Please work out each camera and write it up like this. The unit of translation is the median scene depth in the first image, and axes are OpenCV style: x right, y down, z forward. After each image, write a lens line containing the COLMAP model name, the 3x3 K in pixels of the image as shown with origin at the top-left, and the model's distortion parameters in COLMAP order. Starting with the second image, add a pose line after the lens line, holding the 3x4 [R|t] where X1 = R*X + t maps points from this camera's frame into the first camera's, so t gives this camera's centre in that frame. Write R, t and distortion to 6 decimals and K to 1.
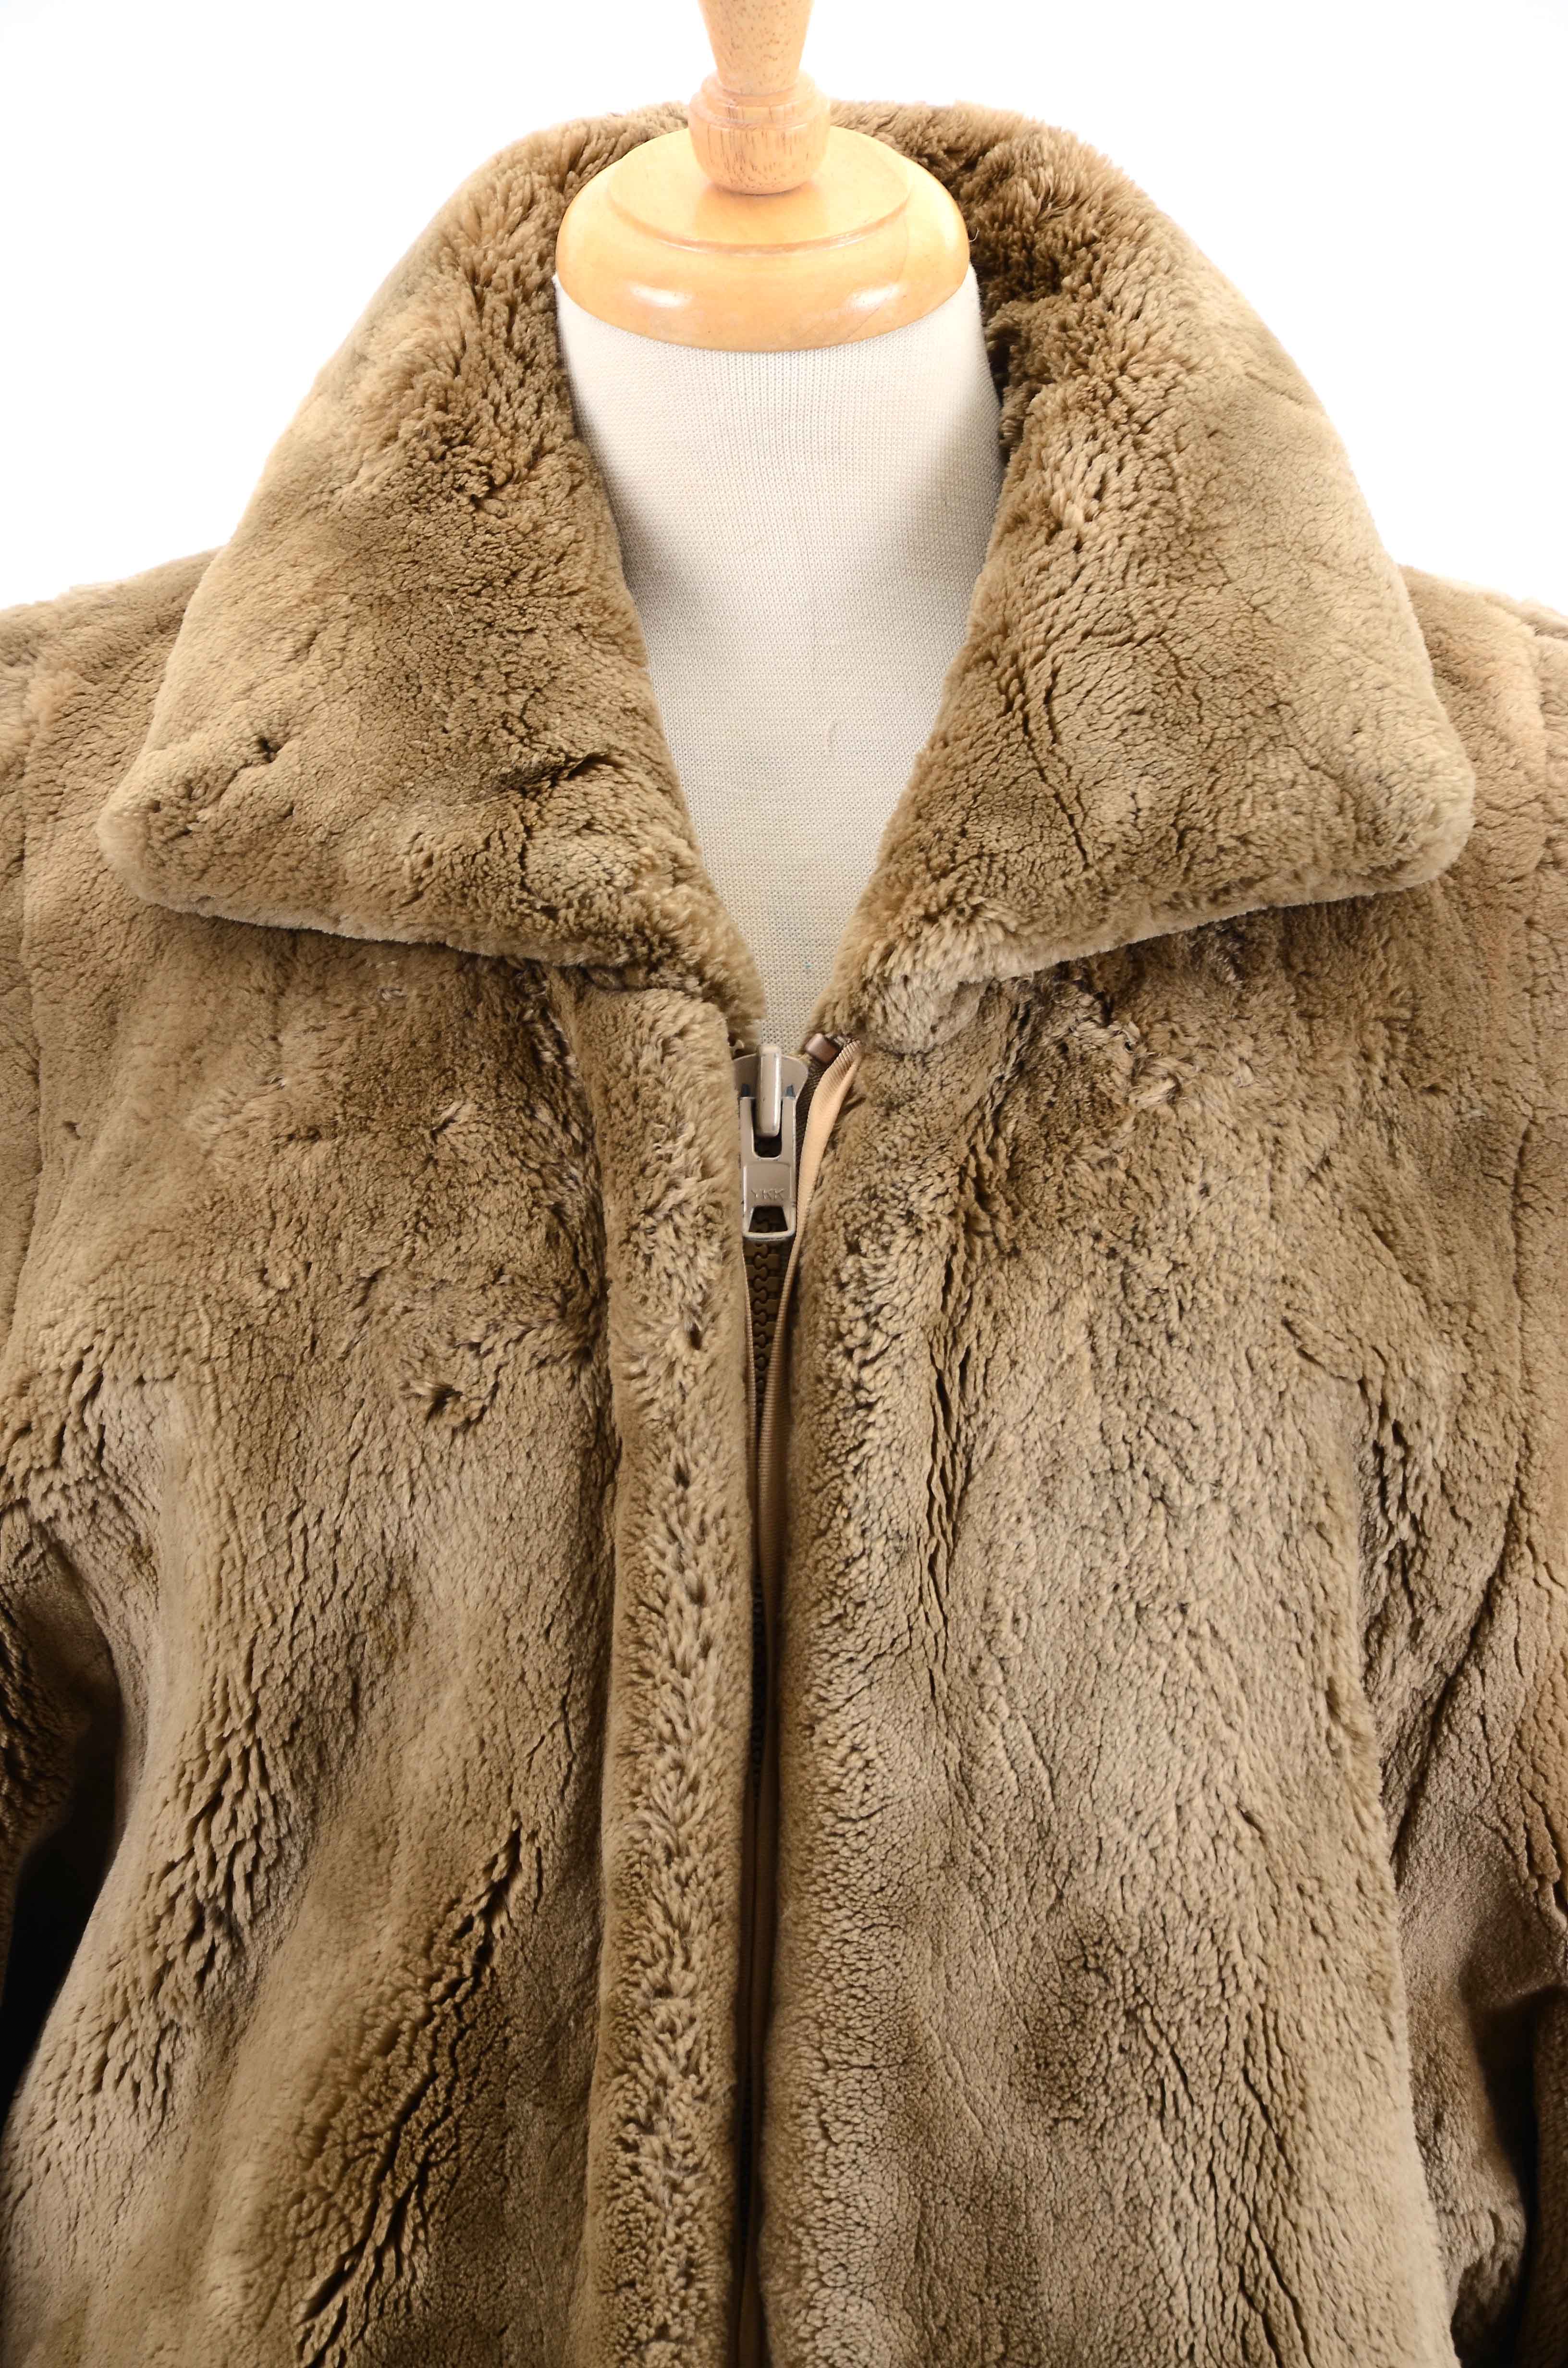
lens RADIAL K [[10101.6, 0, 787.9], [0, 10101.6, 1221.2], [0, 0, 1]] dist [1.303272, 7.895333]
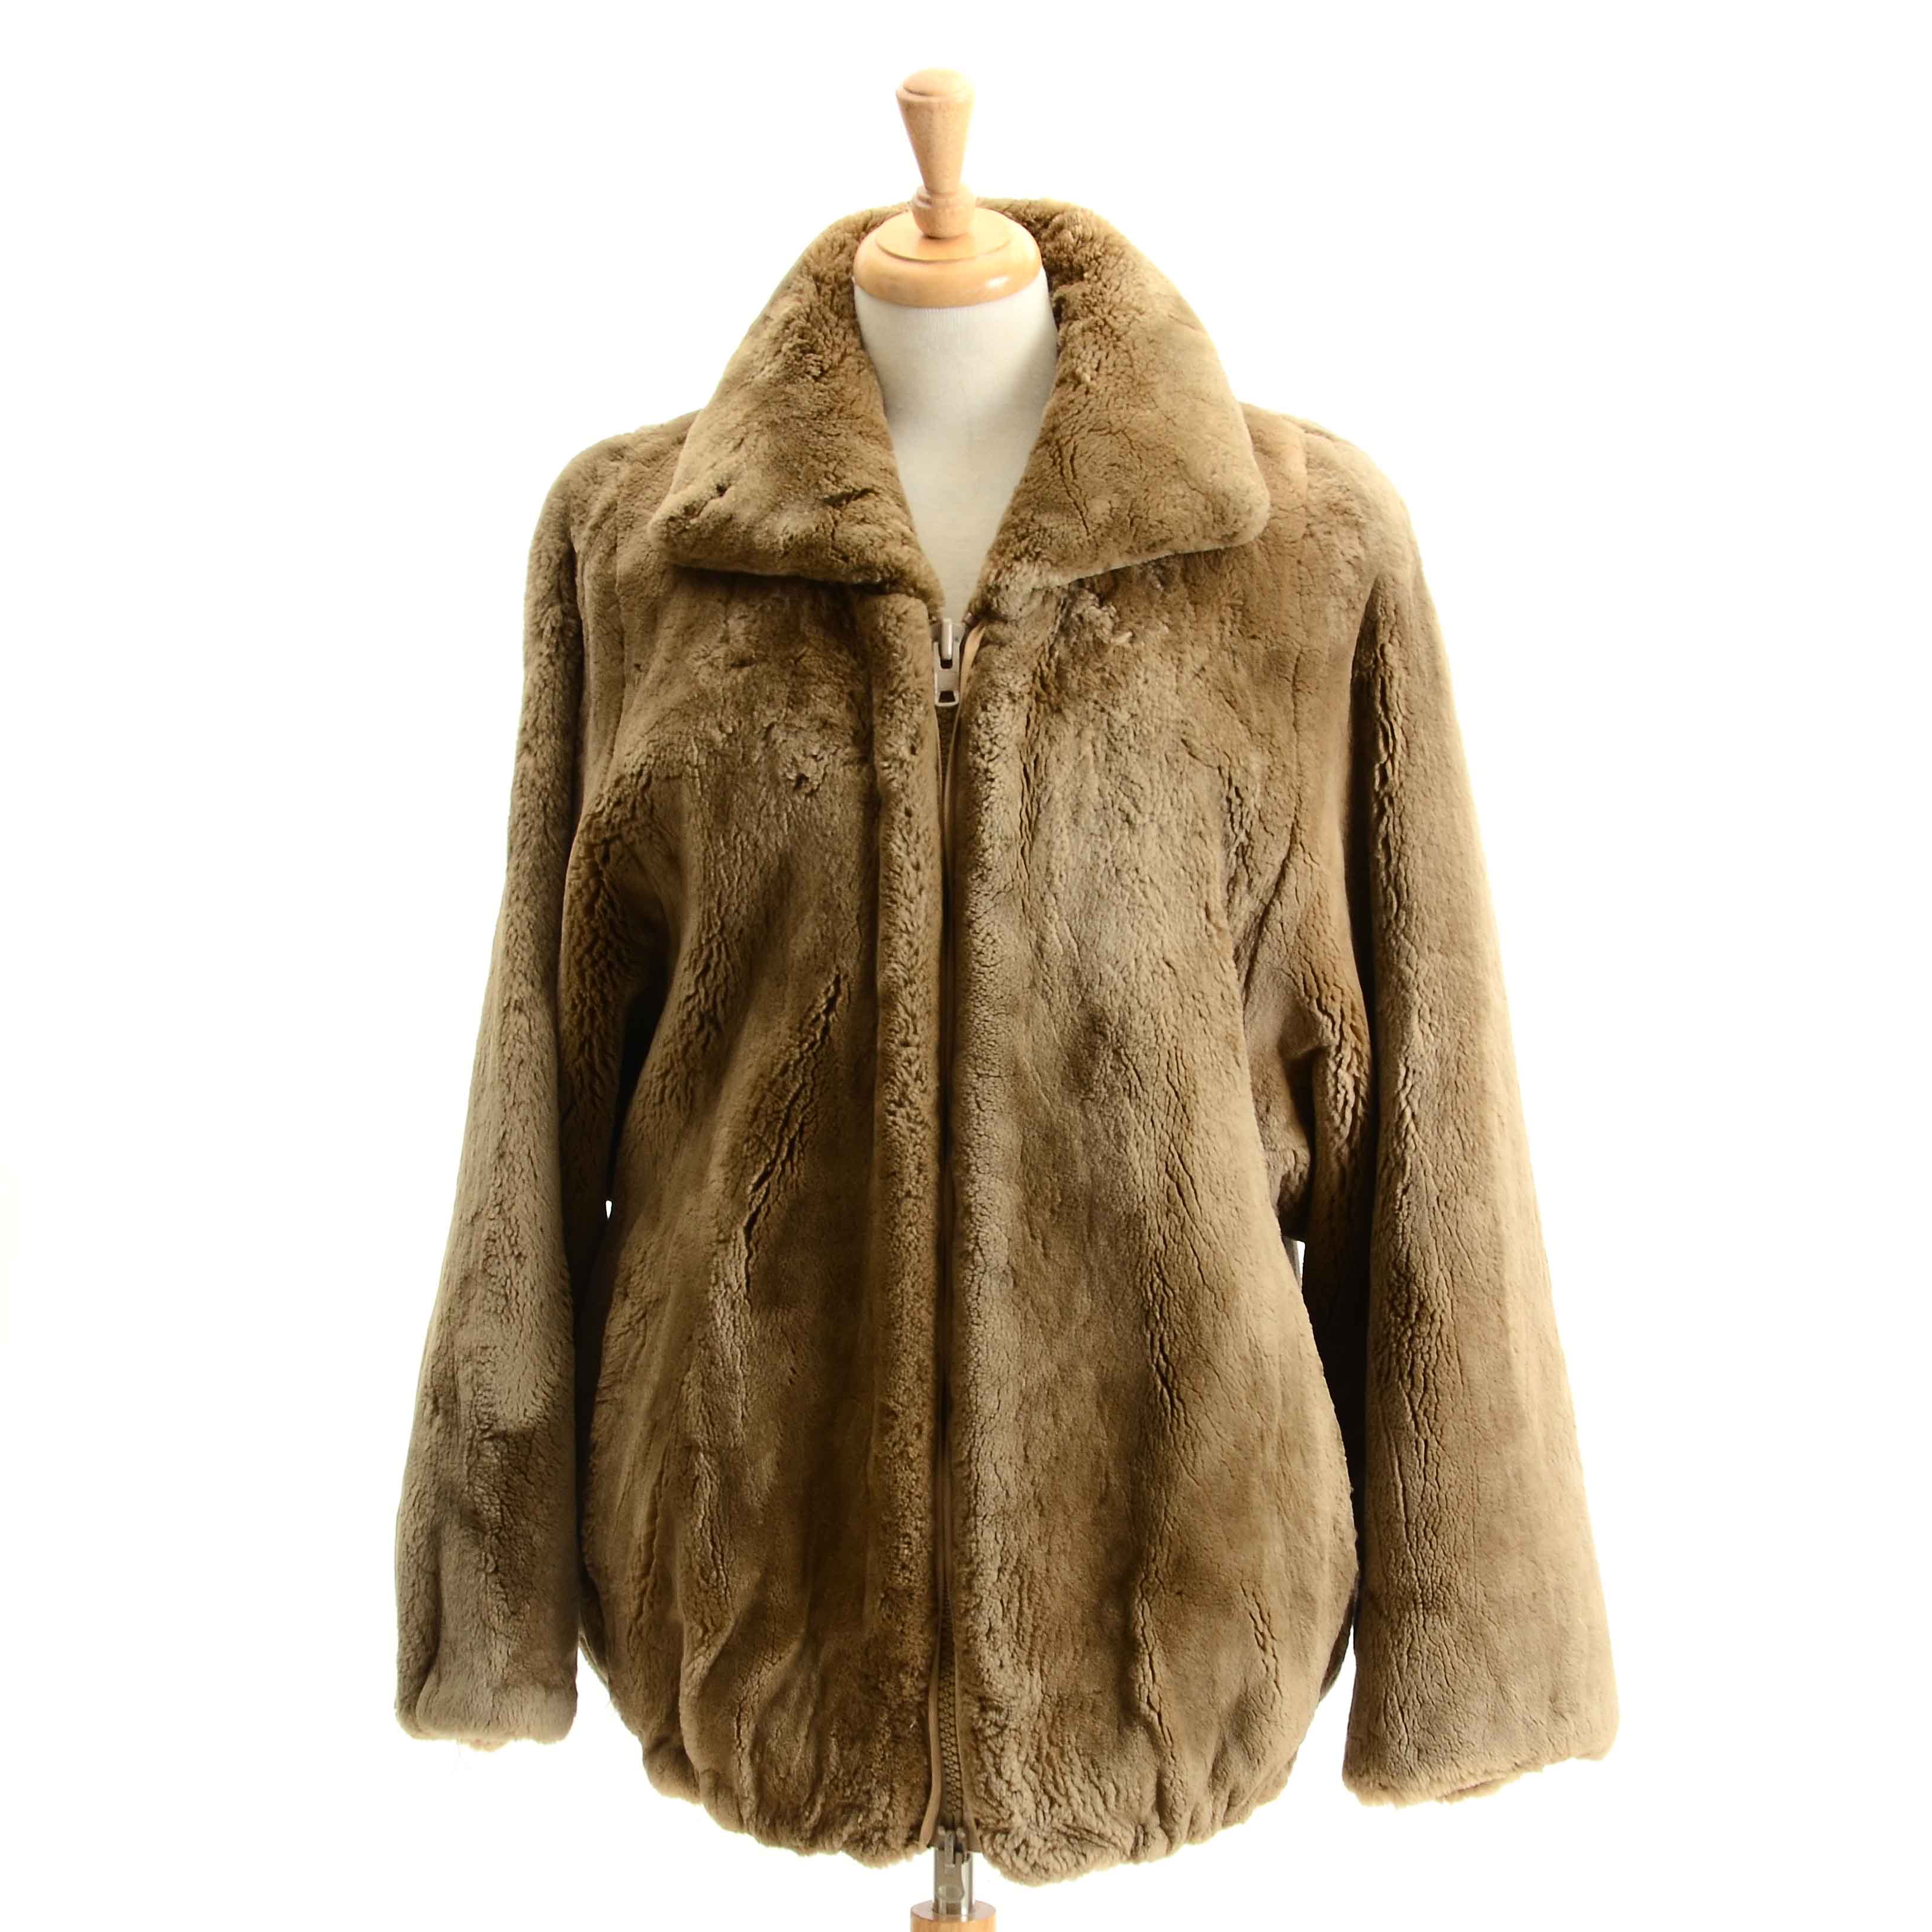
lens RADIAL K [[5958.3, 0, 1003.8], [0, 5958.3, 1023.0], [0, 0, 1]] dist [0.398310, 0.116279]
pose [[0.998774, -0.016010, -0.046837, 0.070129], [0.016379, 0.999838, 0.007493, 0.061216], [0.046709, -0.008251, 0.998874, -0.300253]]
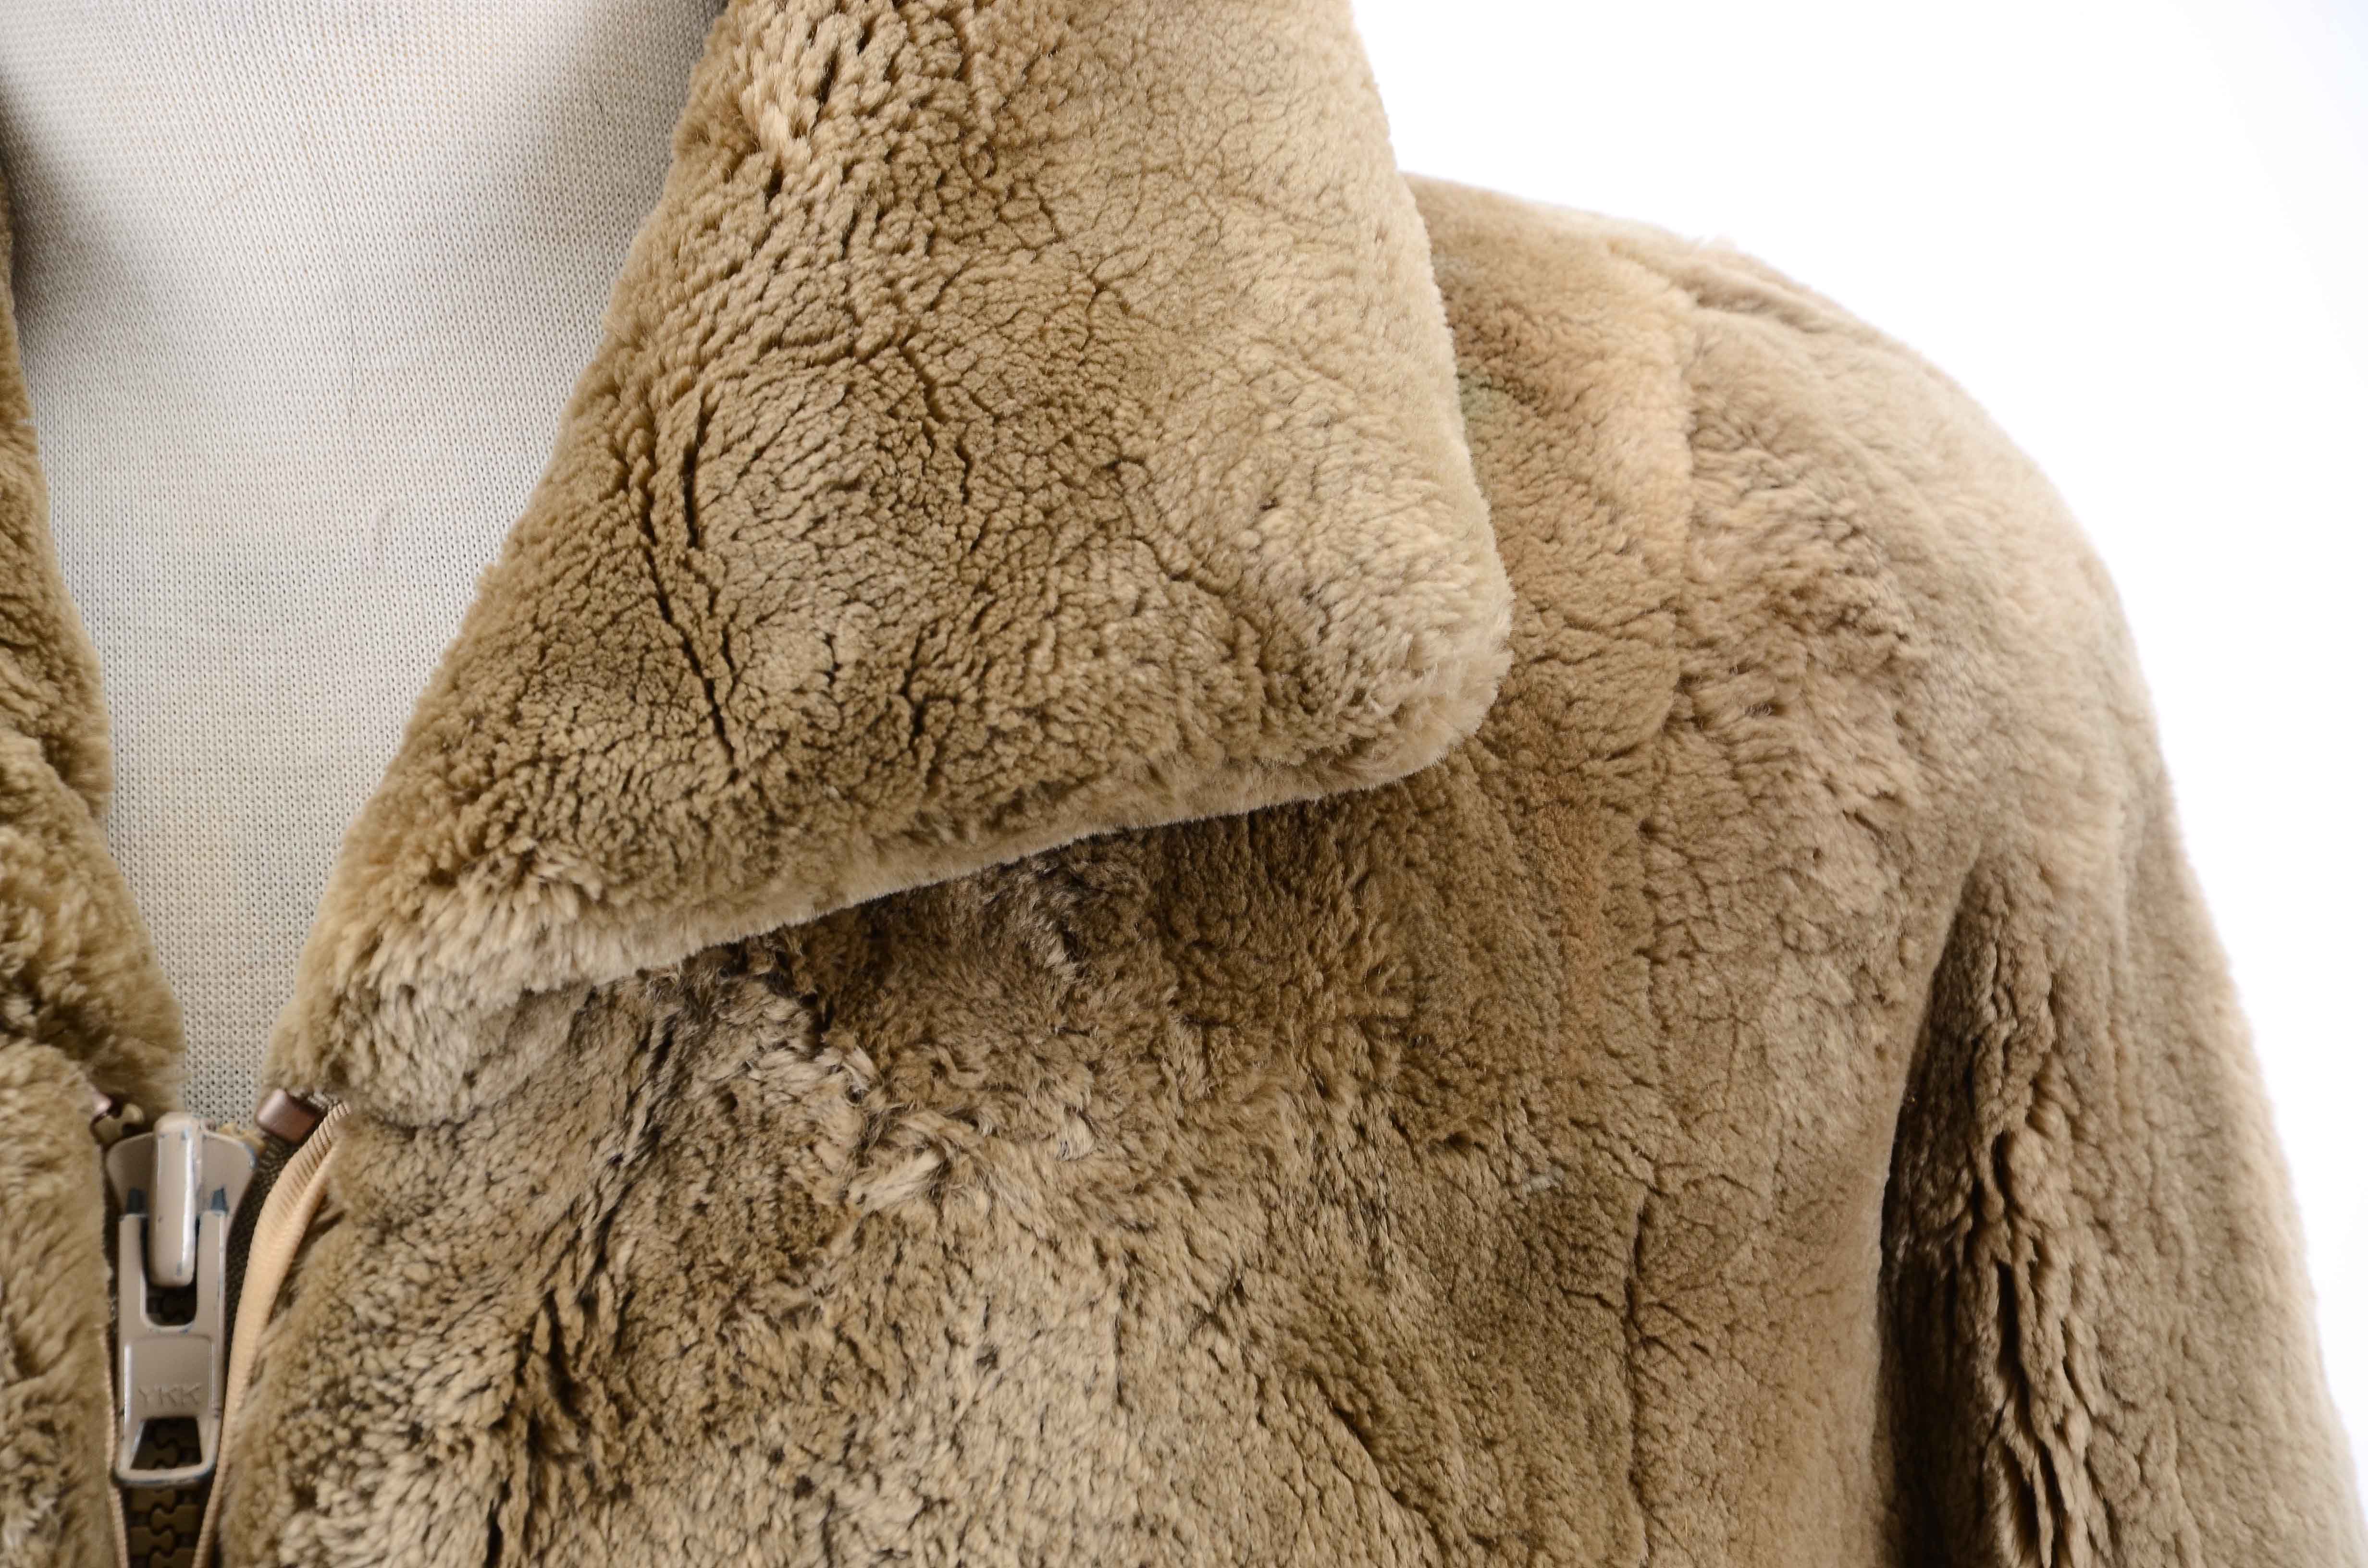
lens RADIAL K [[9800.5, 0, 1217.3], [0, 9800.5, 786.4], [0, 0, 1]] dist [0.970336, 6.536803]
pose [[0.989514, -0.028001, -0.141696, 0.129465], [0.029260, 0.999549, 0.006810, -0.037113], [0.141442, -0.010885, 0.989887, 0.480211]]
